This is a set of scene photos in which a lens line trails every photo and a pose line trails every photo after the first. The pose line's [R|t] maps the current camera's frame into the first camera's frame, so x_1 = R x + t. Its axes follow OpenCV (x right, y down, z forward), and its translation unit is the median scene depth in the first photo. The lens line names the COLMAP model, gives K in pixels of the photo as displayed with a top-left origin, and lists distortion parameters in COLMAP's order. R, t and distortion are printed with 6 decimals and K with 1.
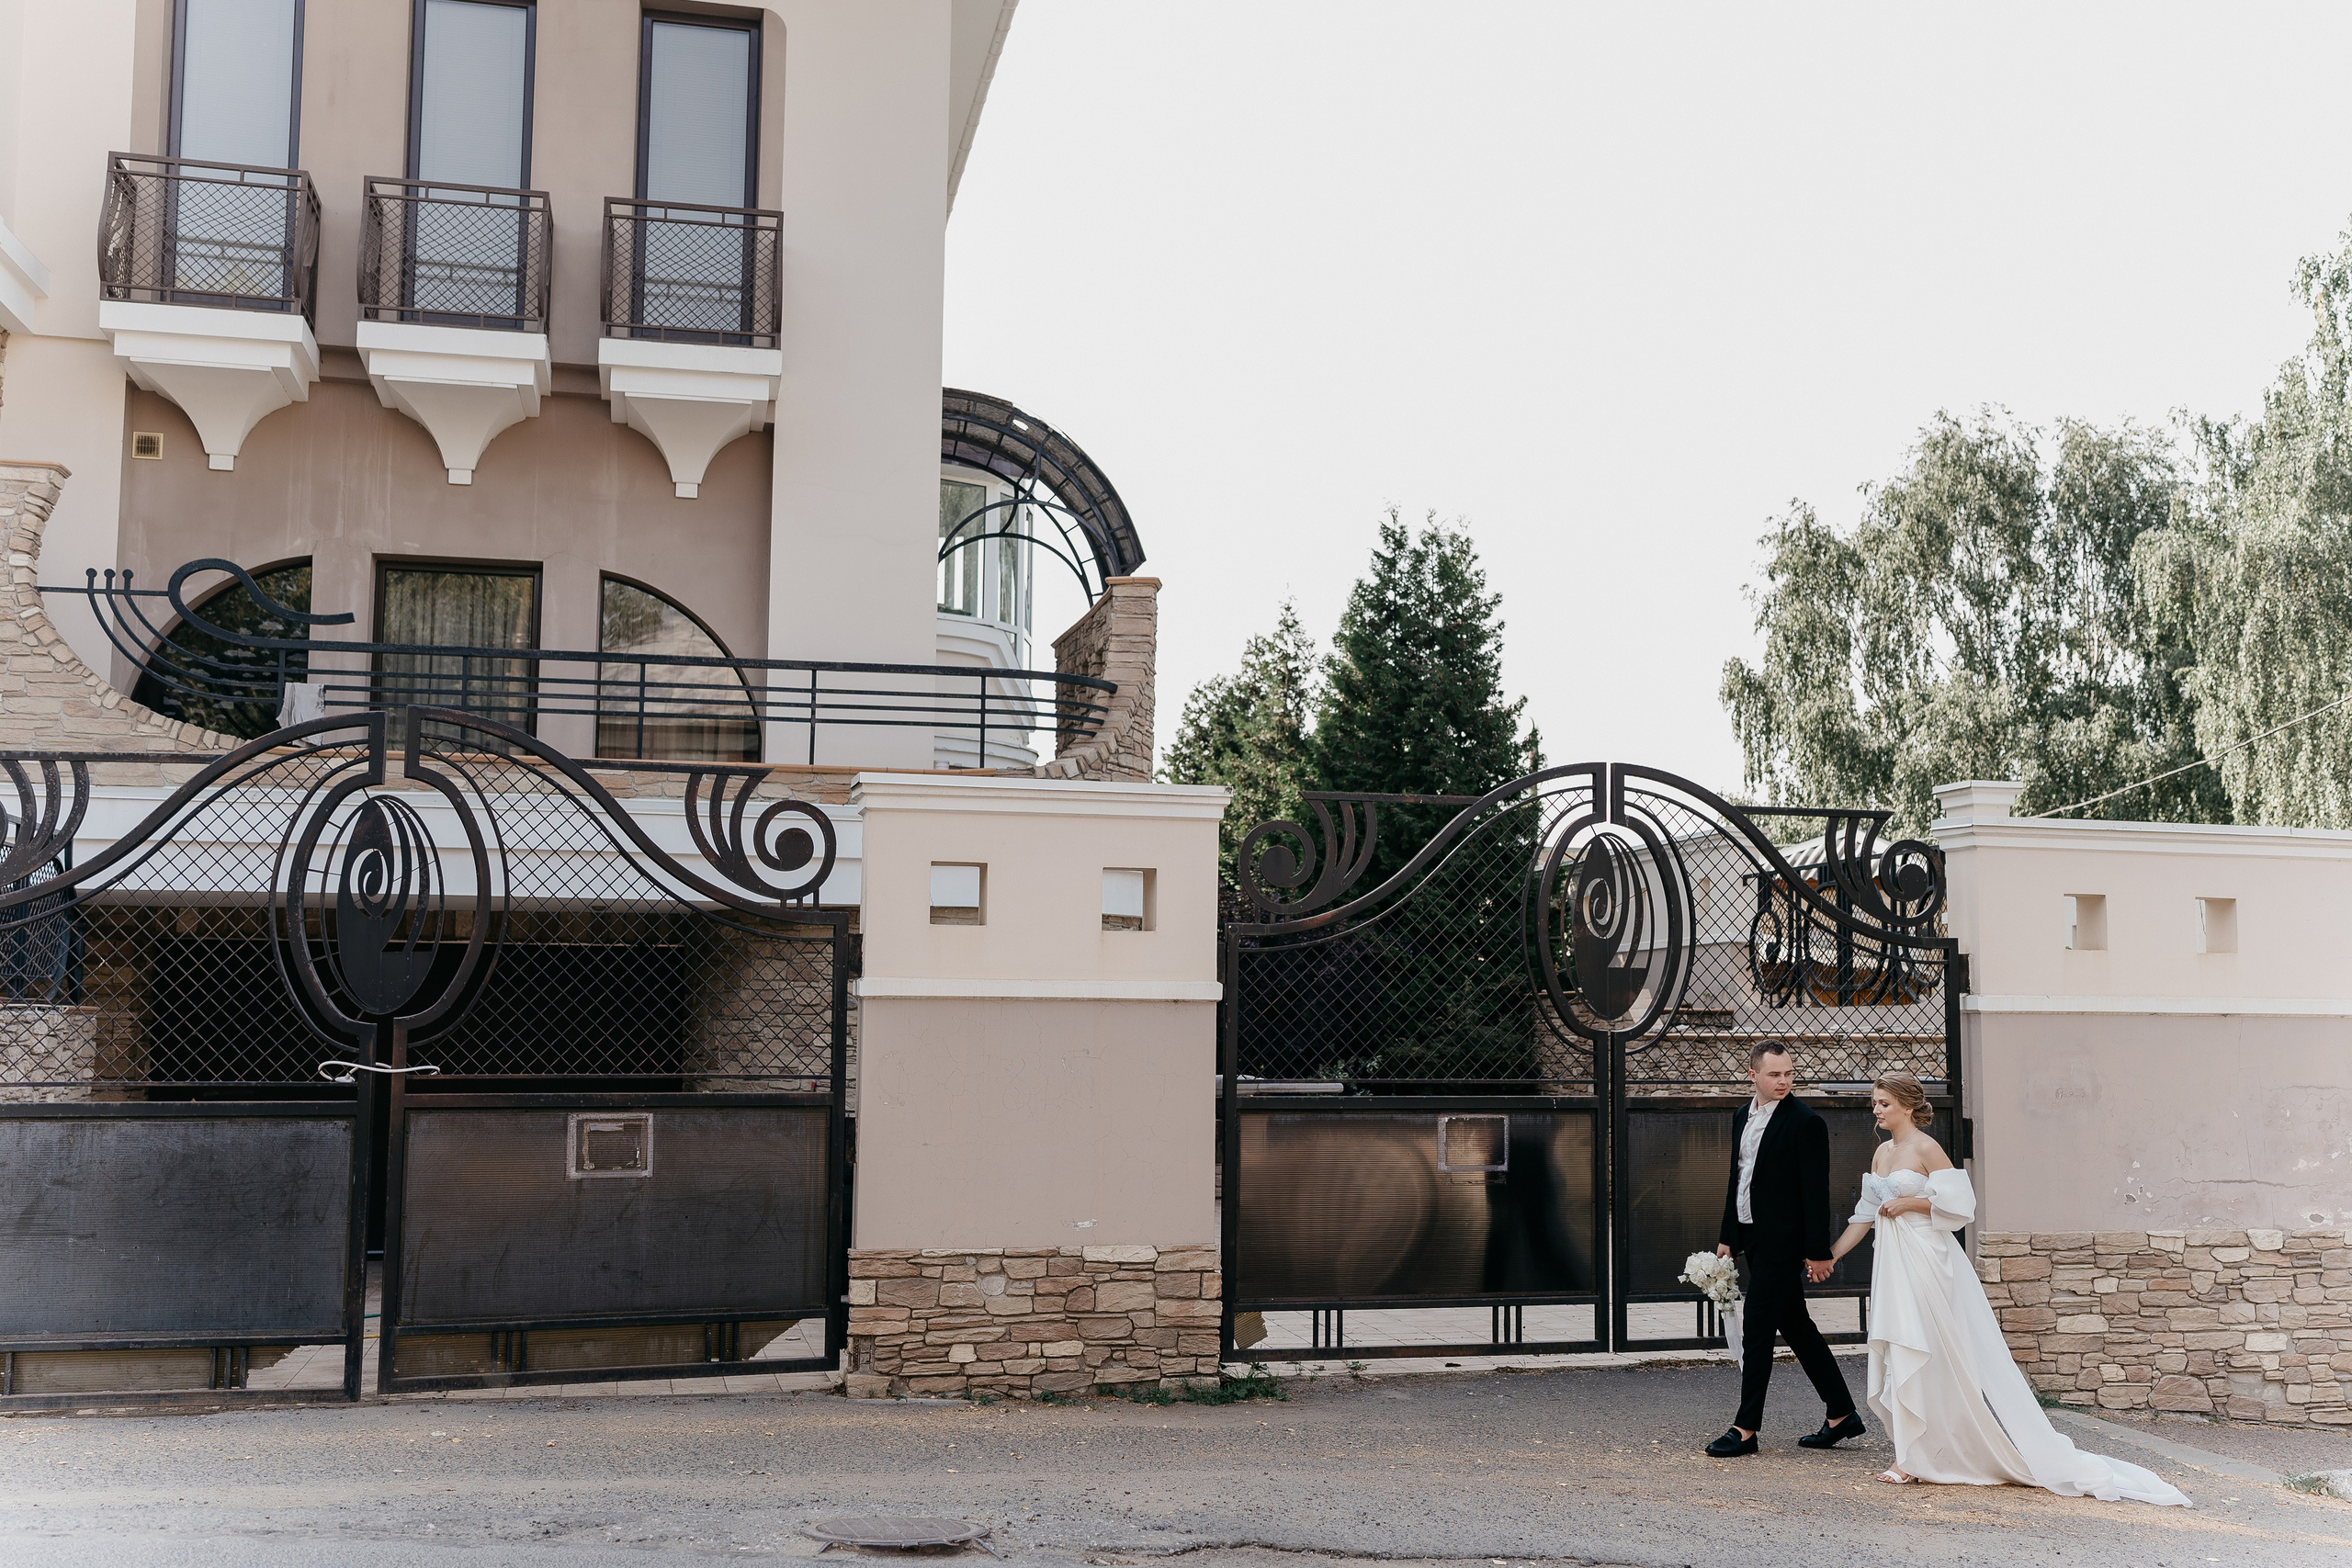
lens RADIAL K [[2497.0, 0, 1298.9], [0, 2497.0, 773.2], [0, 0, 1]] dist [-0.027259, 0.152373]
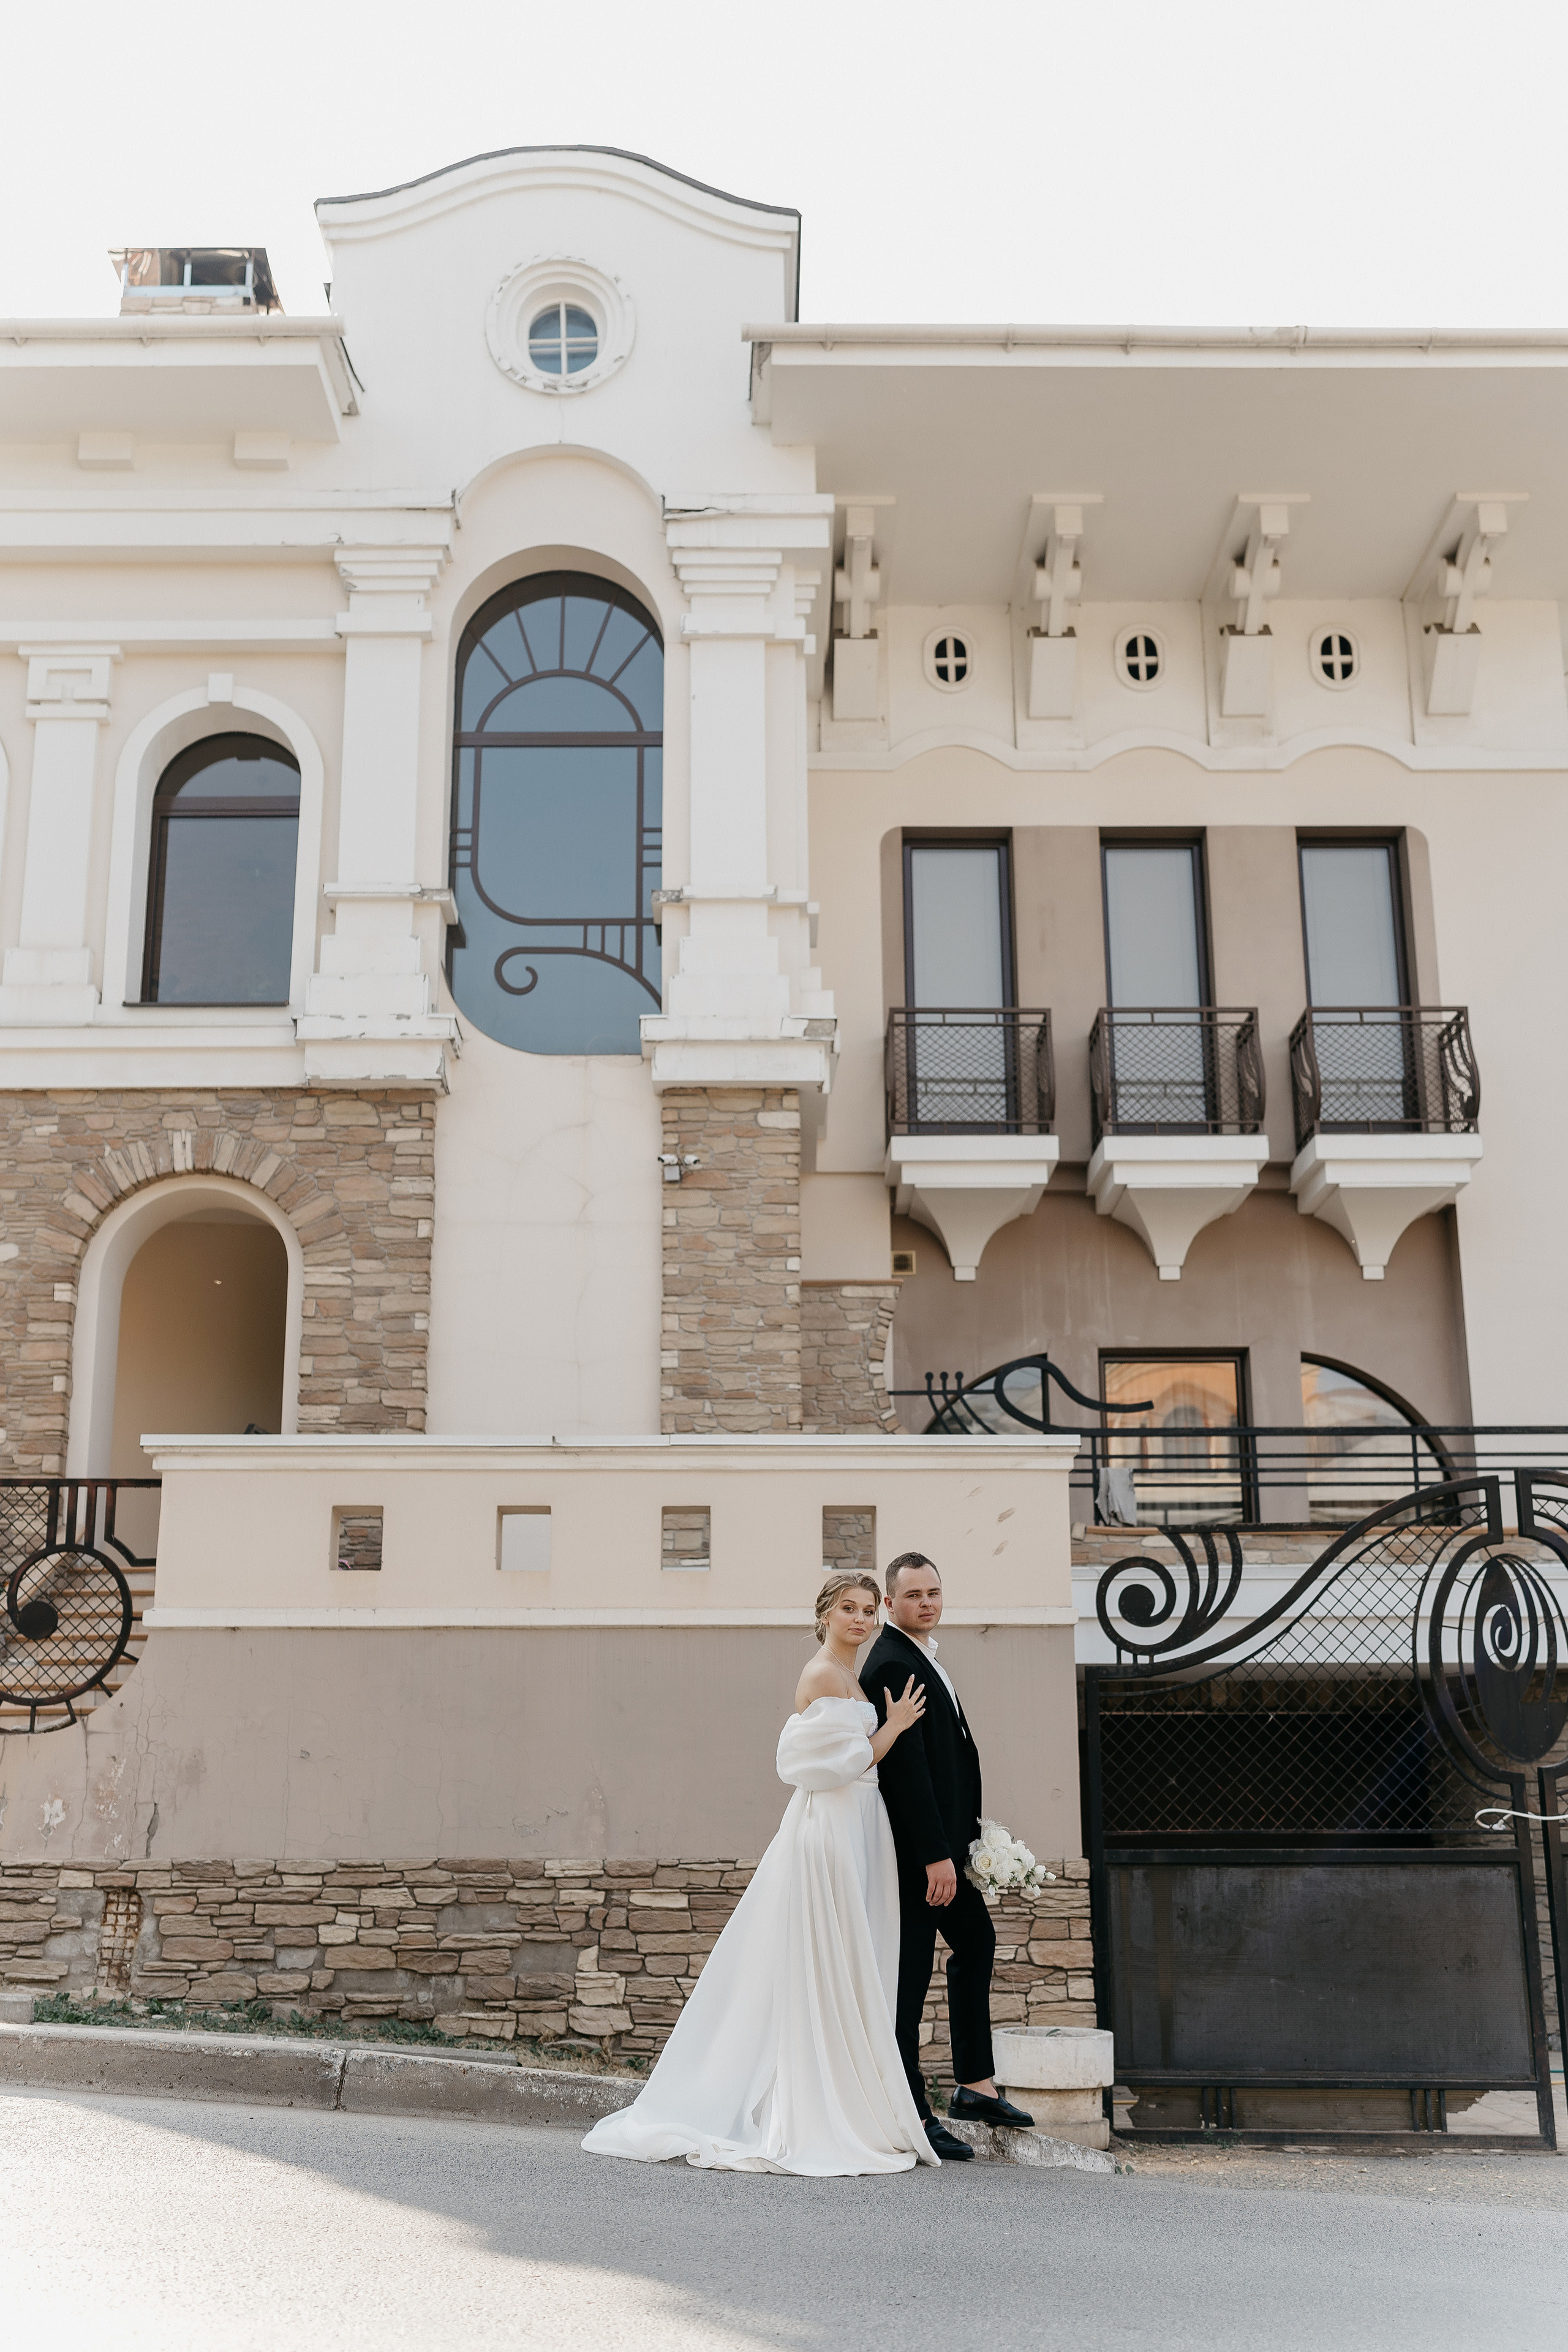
lens RADIAL K [[2462.7, 0, 749.5], [0, 2462.7, 1199.3], [0, 0, 1]] dist [-0.022348, 0.162754]
pose [[0.970574, -0.069787, -0.230467, -0.403511], [0.035133, 0.987882, -0.151181, 0.006249], [0.238224, 0.138636, 0.961264, -0.106305]]
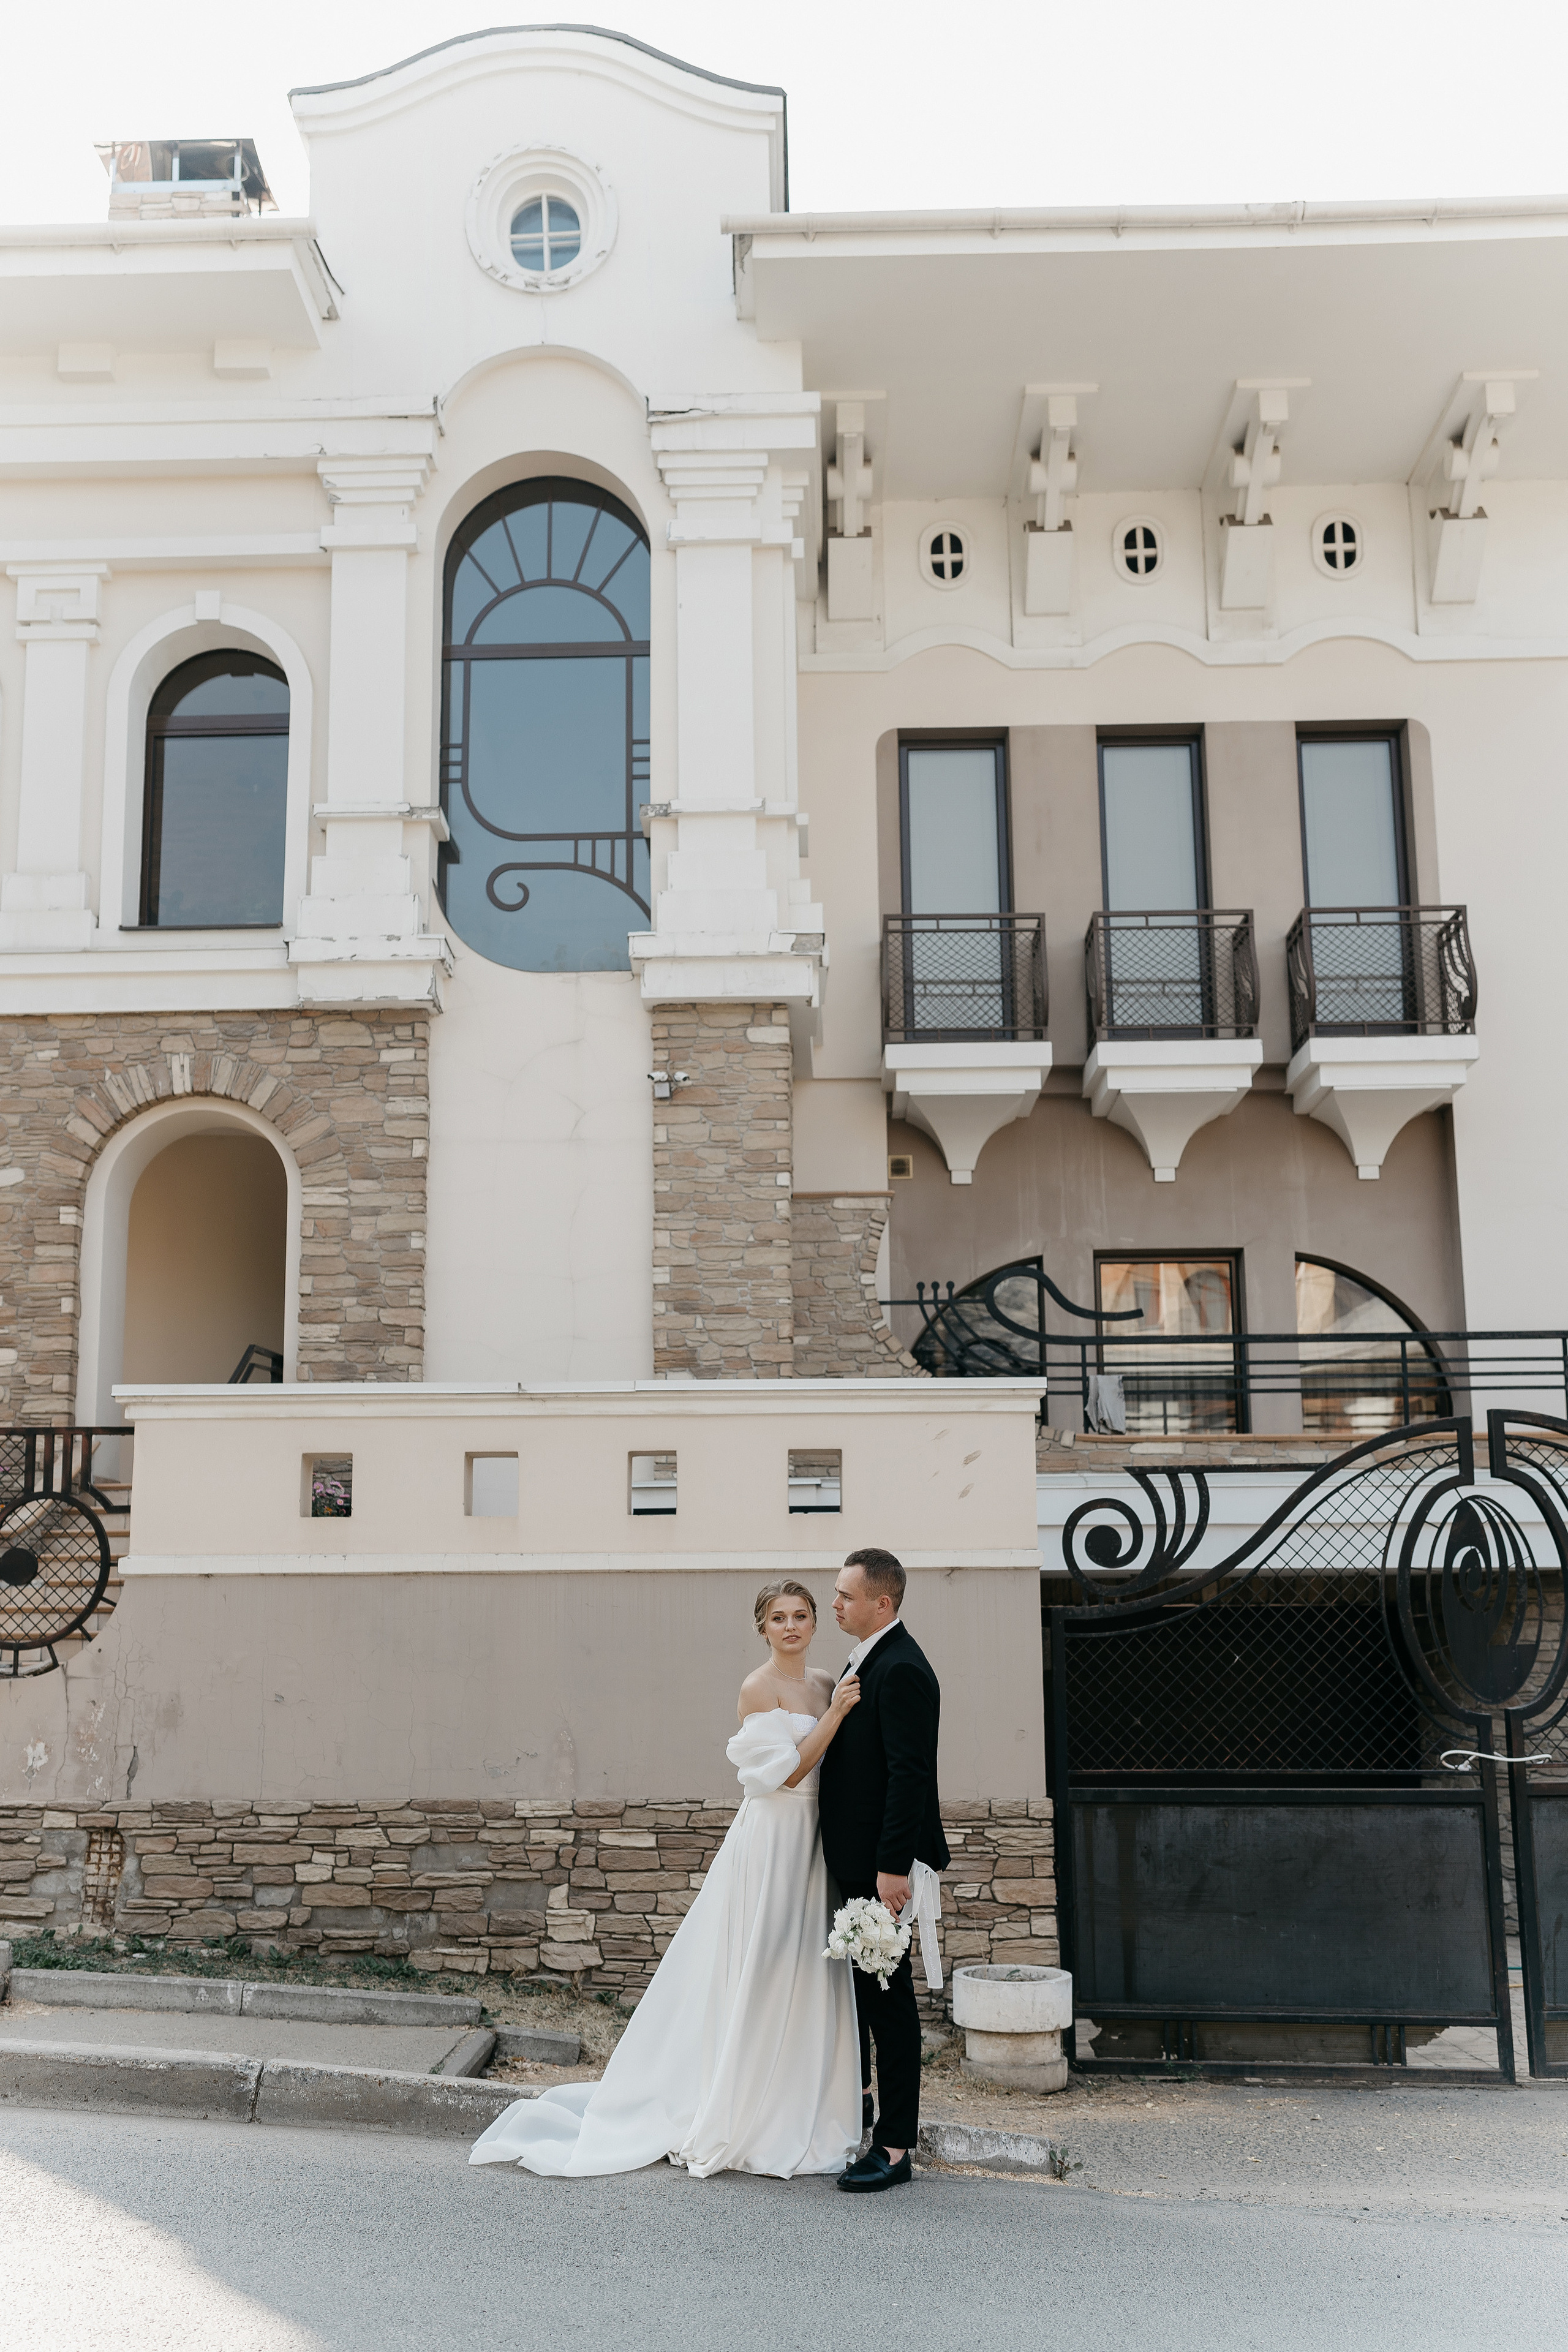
lens RADIAL K [[2338.0, 0, 719.4], [0, 2338.0, 1247.0], [0, 0, 1]] dist [-0.024006, 0.165178]
pose [[0.960445, -0.059372, -0.272067, -0.376906], [0.042473, 0.996809, -0.067591, -0.040599], [0.275212, 0.053362, 0.959901, -0.044662]]
